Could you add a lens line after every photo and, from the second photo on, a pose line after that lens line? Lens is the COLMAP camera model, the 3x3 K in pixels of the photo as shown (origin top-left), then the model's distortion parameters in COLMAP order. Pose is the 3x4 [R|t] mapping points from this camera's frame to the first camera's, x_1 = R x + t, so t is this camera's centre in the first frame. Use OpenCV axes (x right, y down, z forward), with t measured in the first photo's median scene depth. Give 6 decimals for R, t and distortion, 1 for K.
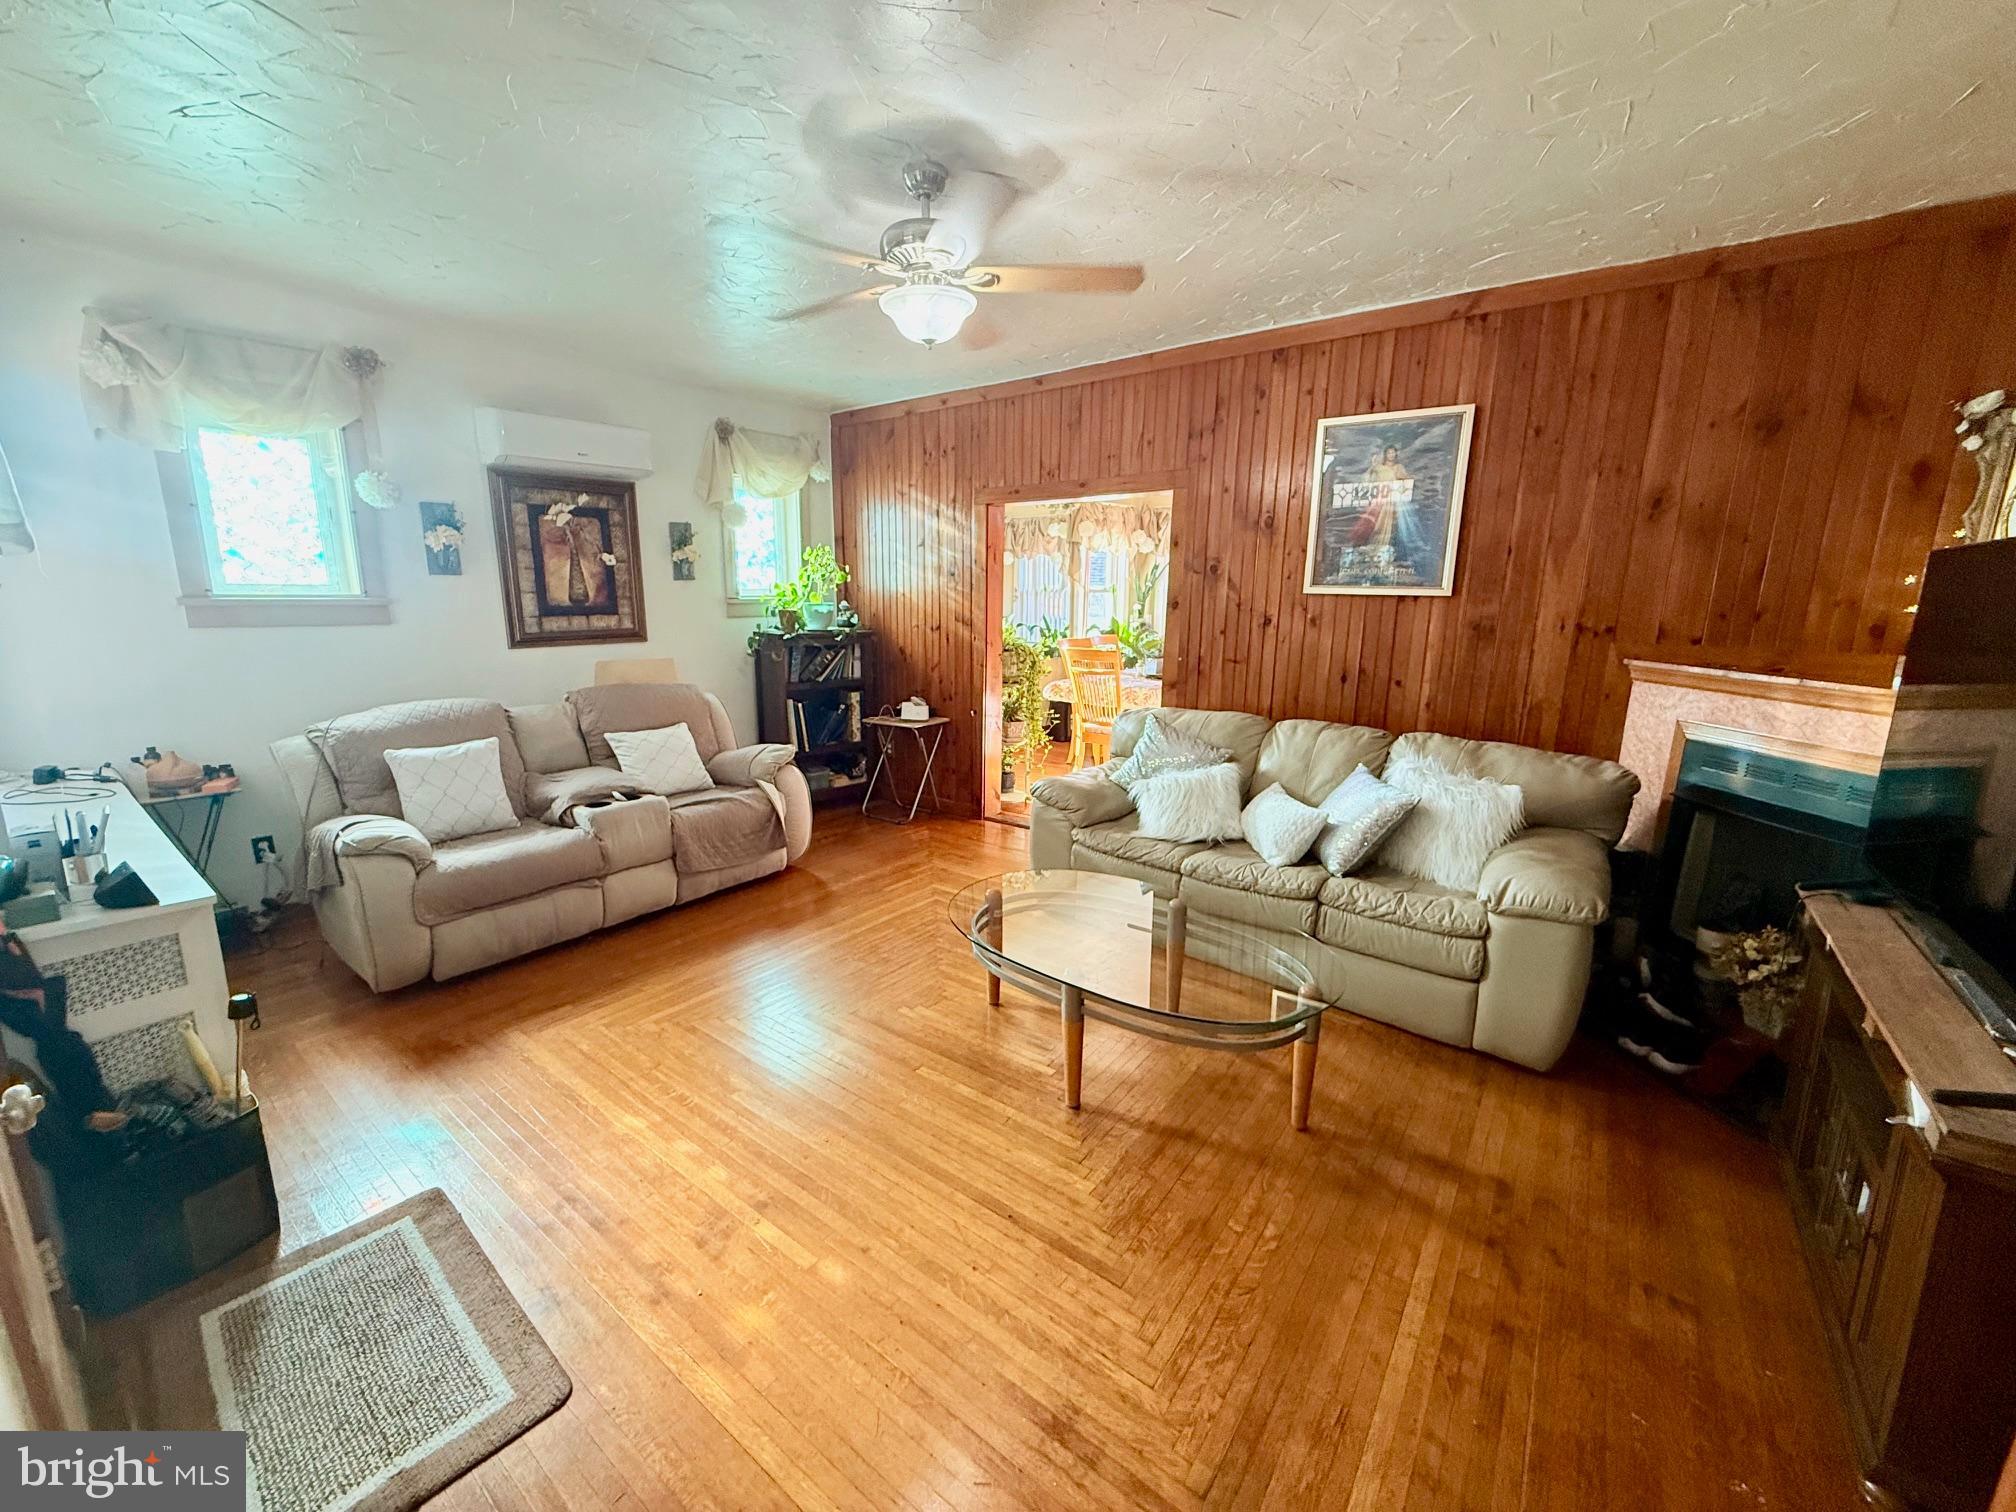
lens RADIAL K [[809.1, 0, 1004.9], [0, 809.1, 755.3], [0, 0, 1]] dist [0.004869, -0.000178]
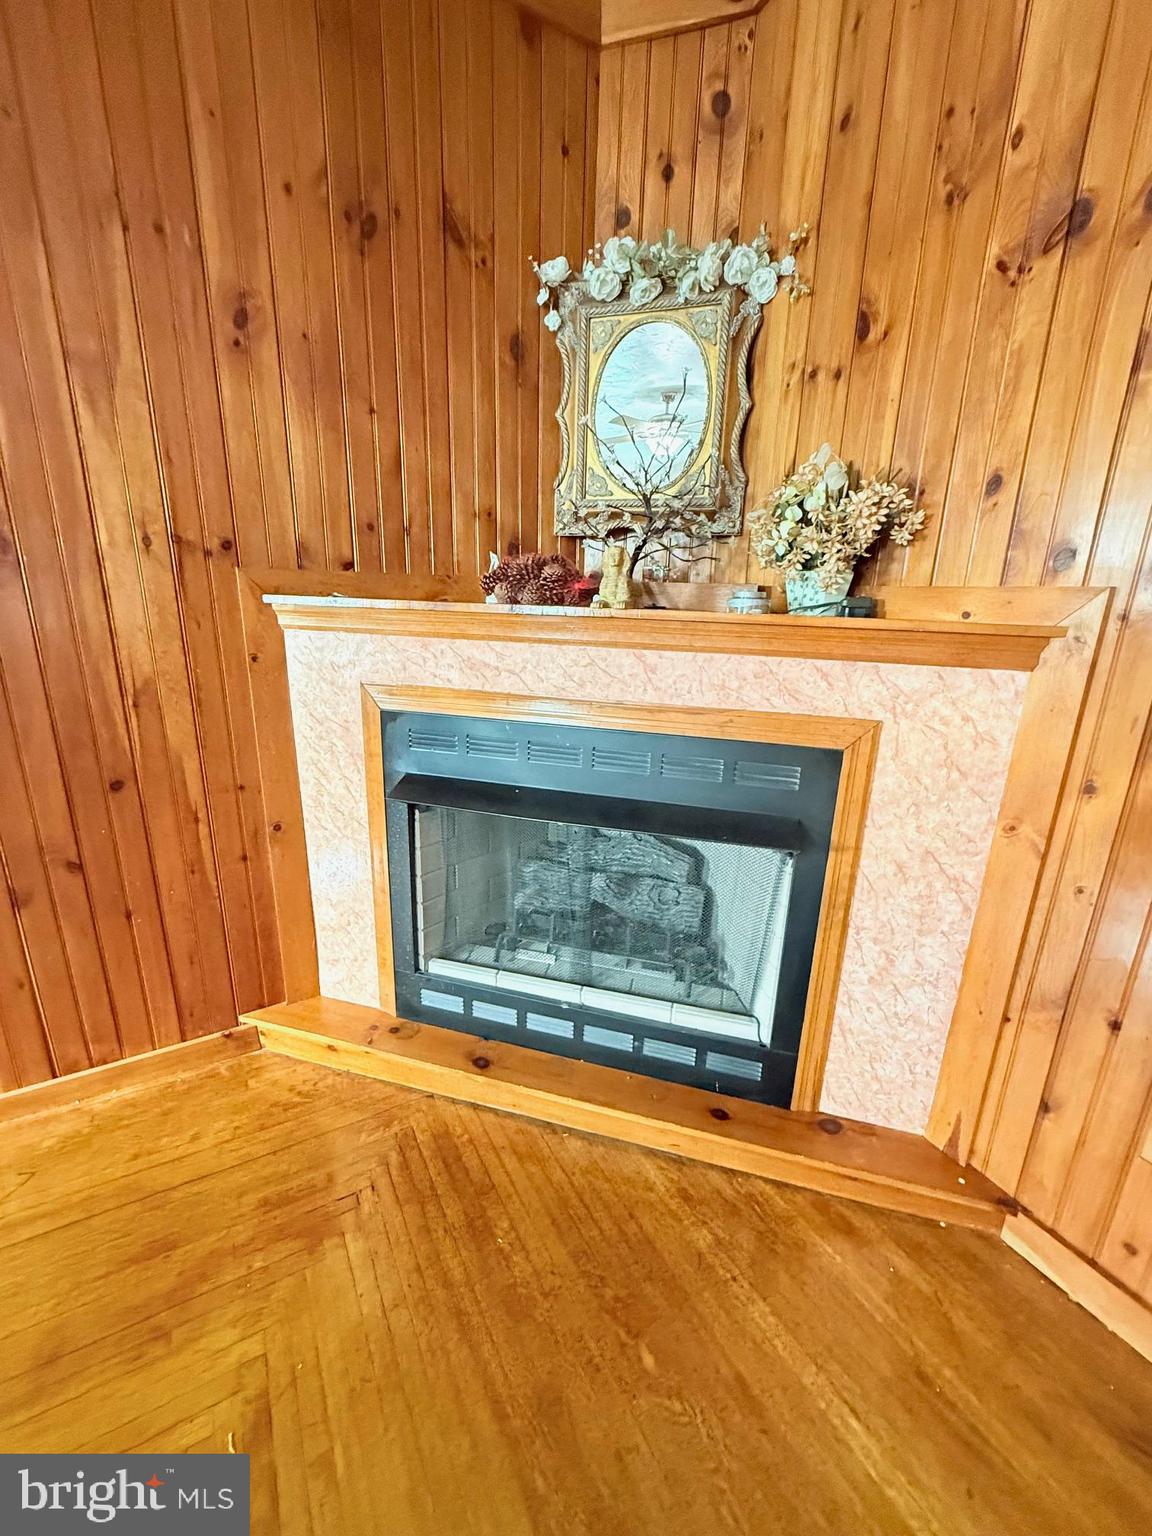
lens RADIAL K [[616.5, 0, 572.2], [0, 616.5, 771.1], [0, 0, 1]] dist [0.004869, -0.000178]
pose [[0.381977, -0.250395, 0.889604, 0.438711], [0.170032, 0.965205, 0.198666, -0.046181], [-0.908395, 0.075375, 0.411262, 0.657020]]
